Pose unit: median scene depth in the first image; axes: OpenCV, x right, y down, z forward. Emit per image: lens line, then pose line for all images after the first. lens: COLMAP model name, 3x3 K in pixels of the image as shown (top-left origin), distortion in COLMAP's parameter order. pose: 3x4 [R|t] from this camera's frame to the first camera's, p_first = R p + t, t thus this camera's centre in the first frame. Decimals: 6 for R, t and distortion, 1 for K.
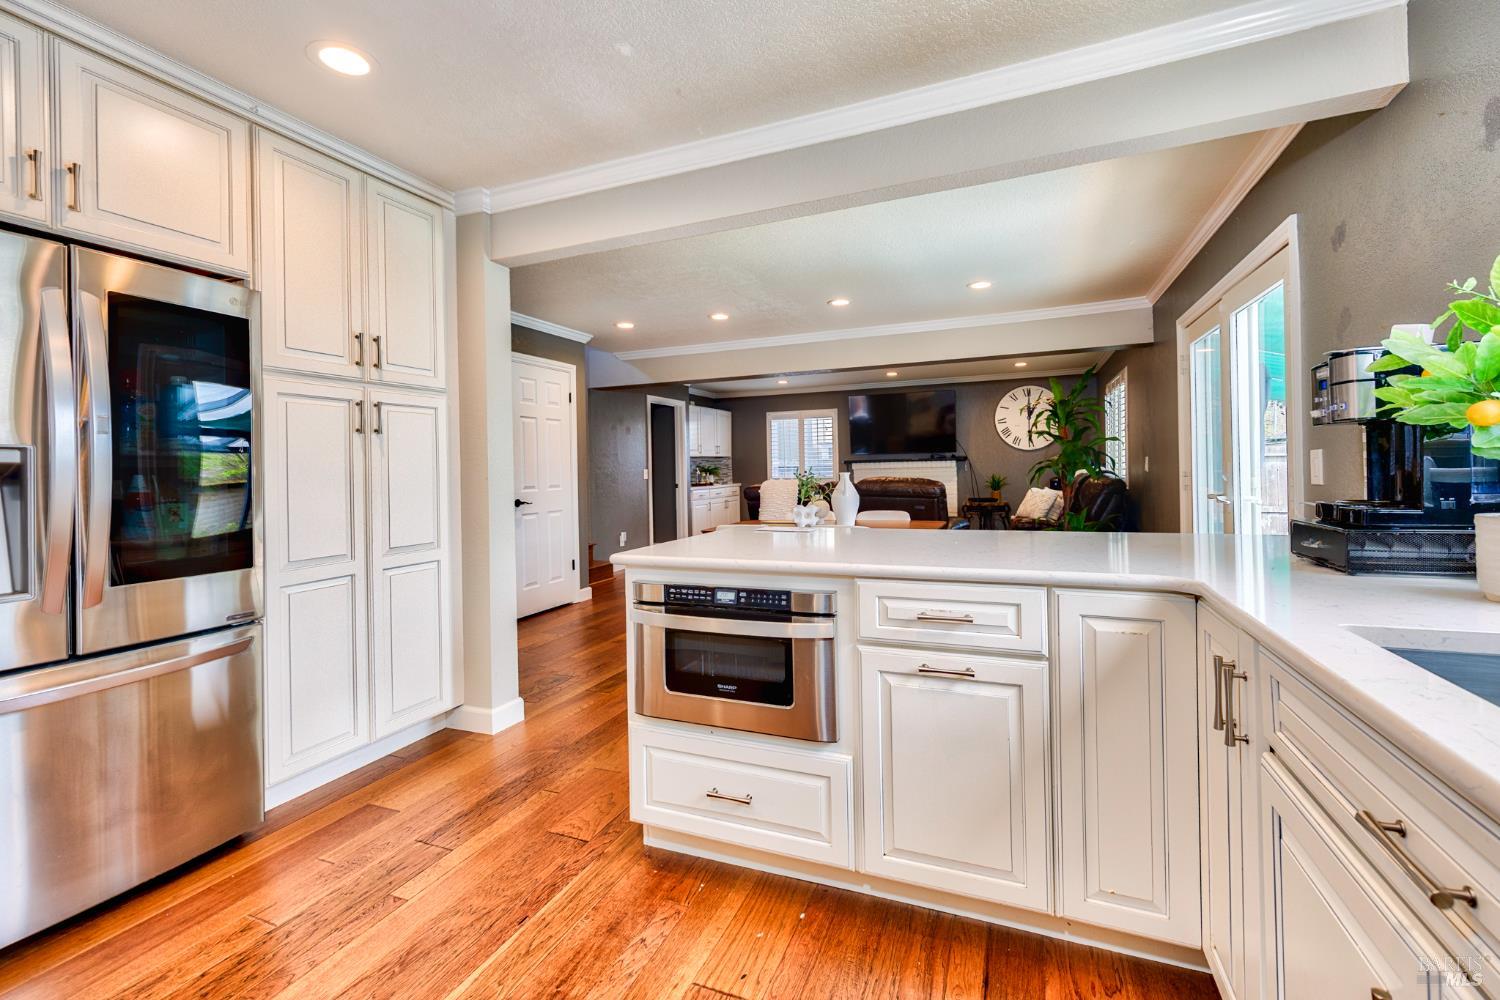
lens RADIAL K [[622.4, 0, 774.2], [0, 622.4, 471.8], [0, 0, 1]] dist [0.000566, 0.000632]
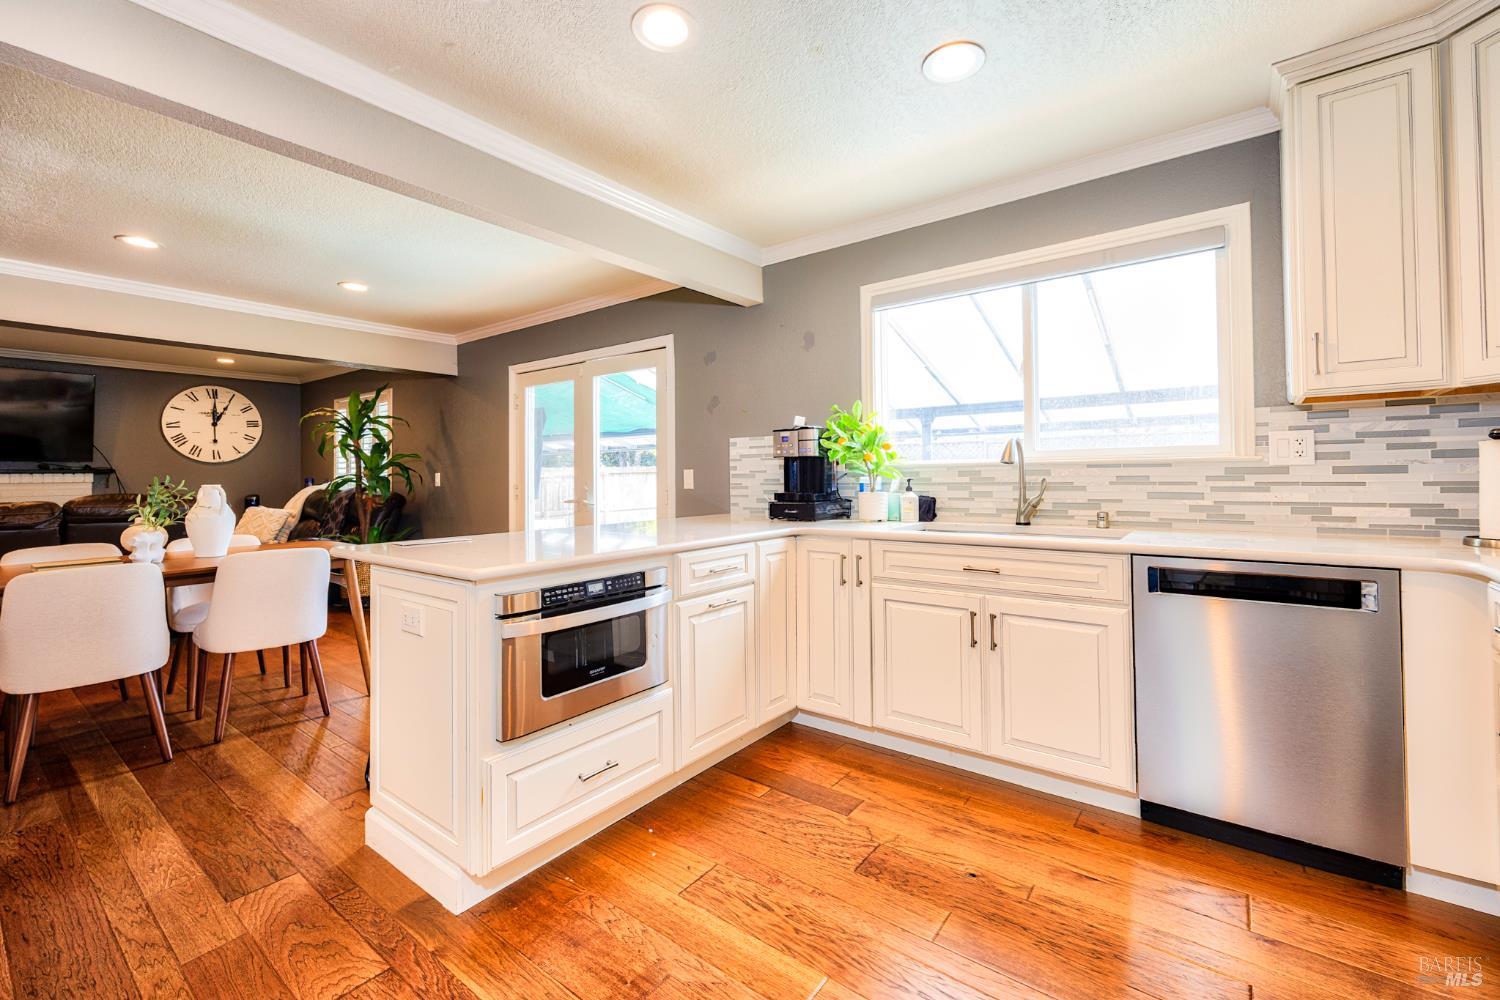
lens RADIAL K [[622.4, 0, 753.5], [0, 622.4, 470.6], [0, 0, 1]] dist [0.000566, 0.000632]
pose [[0.273762, 0.025194, 0.961467, -0.253937], [0.007969, 0.999563, -0.028461, 0.006486], [-0.961764, 0.015454, 0.273442, 0.102479]]
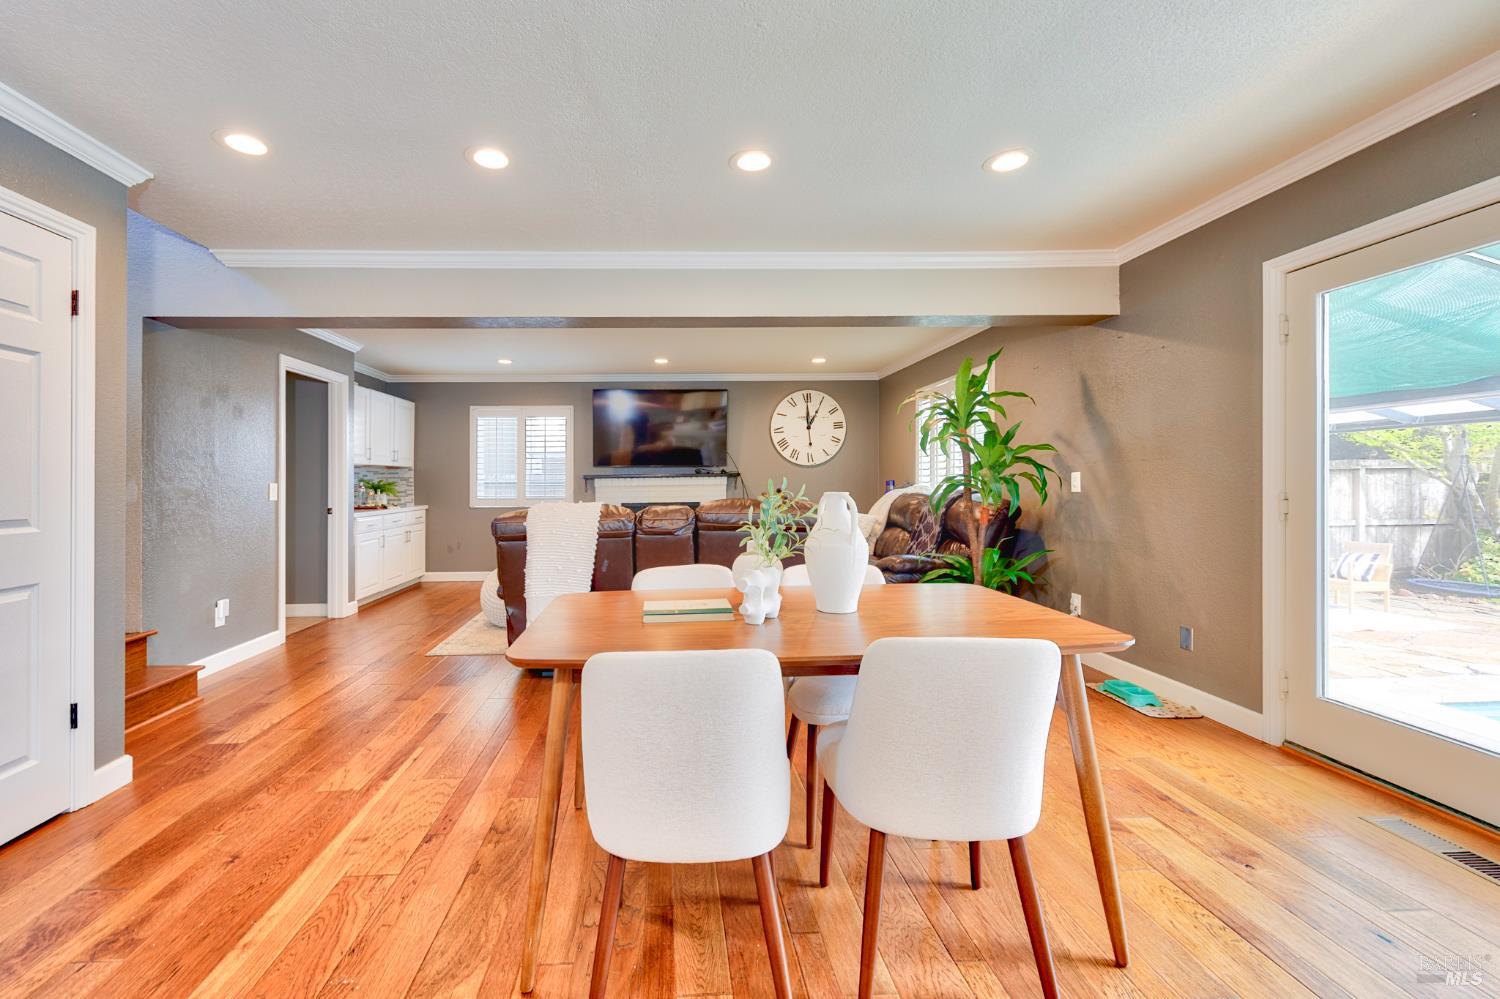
lens RADIAL K [[622.4, 0, 693.0], [0, 622.4, 475.2], [0, 0, 1]] dist [0.000566, 0.000632]
pose [[0.916667, 0.015609, 0.399346, -0.095466], [-0.005843, 0.999654, -0.025659, 0.001075], [-0.399608, 0.021187, 0.916441, 0.375795]]
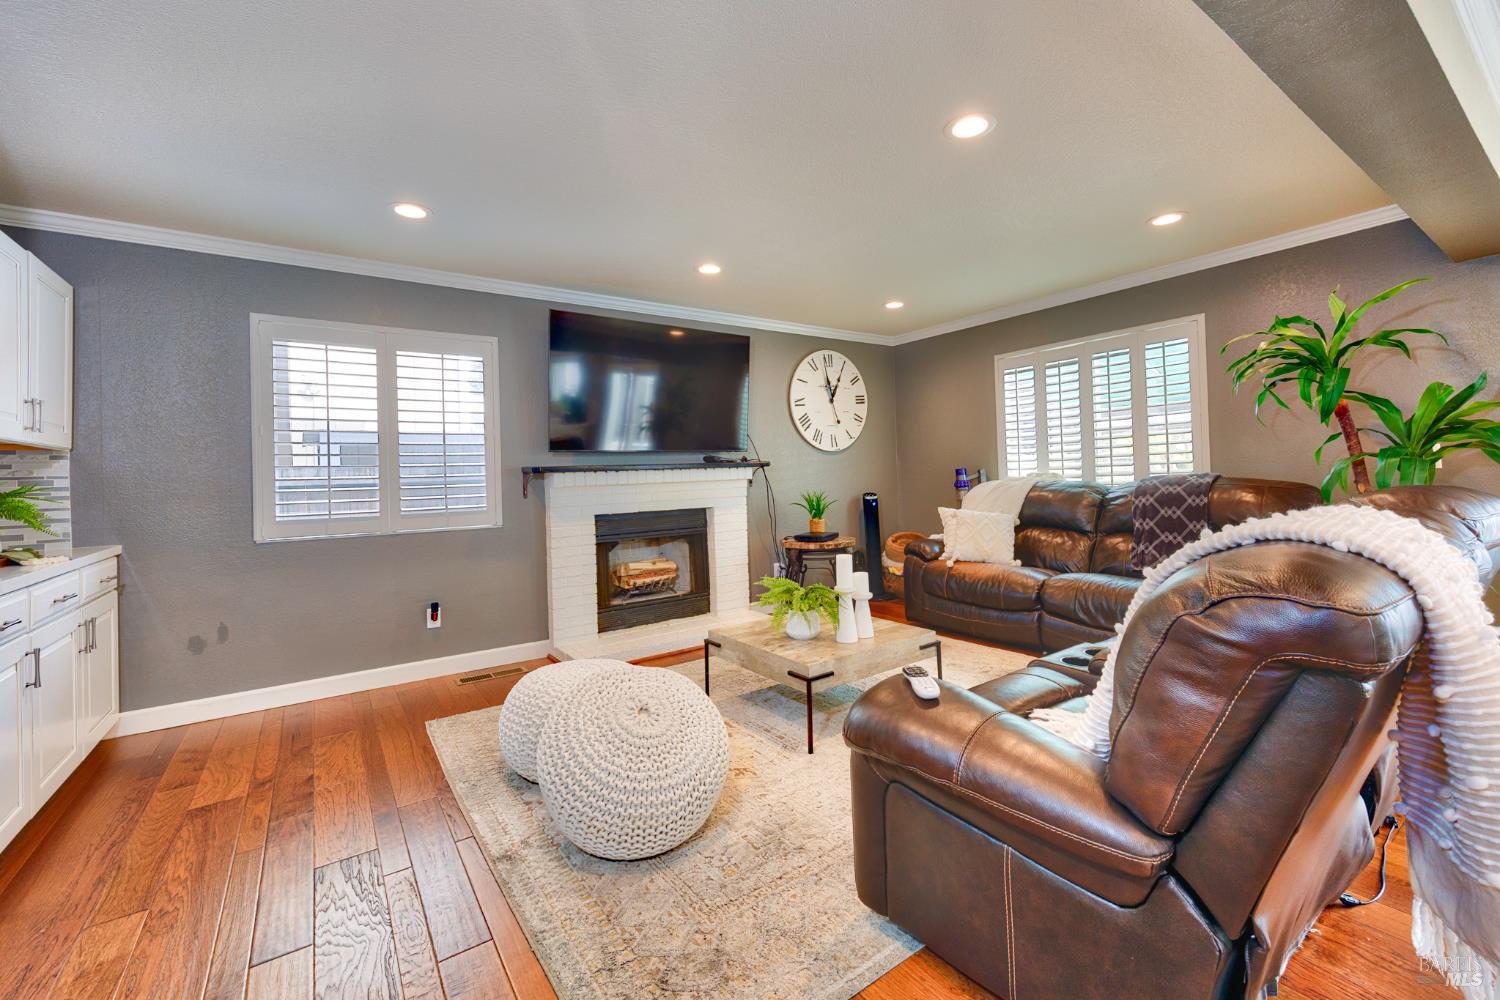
lens RADIAL K [[622.4, 0, 754.9], [0, 622.4, 469.2], [0, 0, 1]] dist [0.000566, 0.000632]
pose [[0.546807, 0.013445, 0.837151, -0.210437], [0.028195, 0.999008, -0.034460, 0.003077], [-0.836784, 0.042446, 0.545885, 0.947793]]
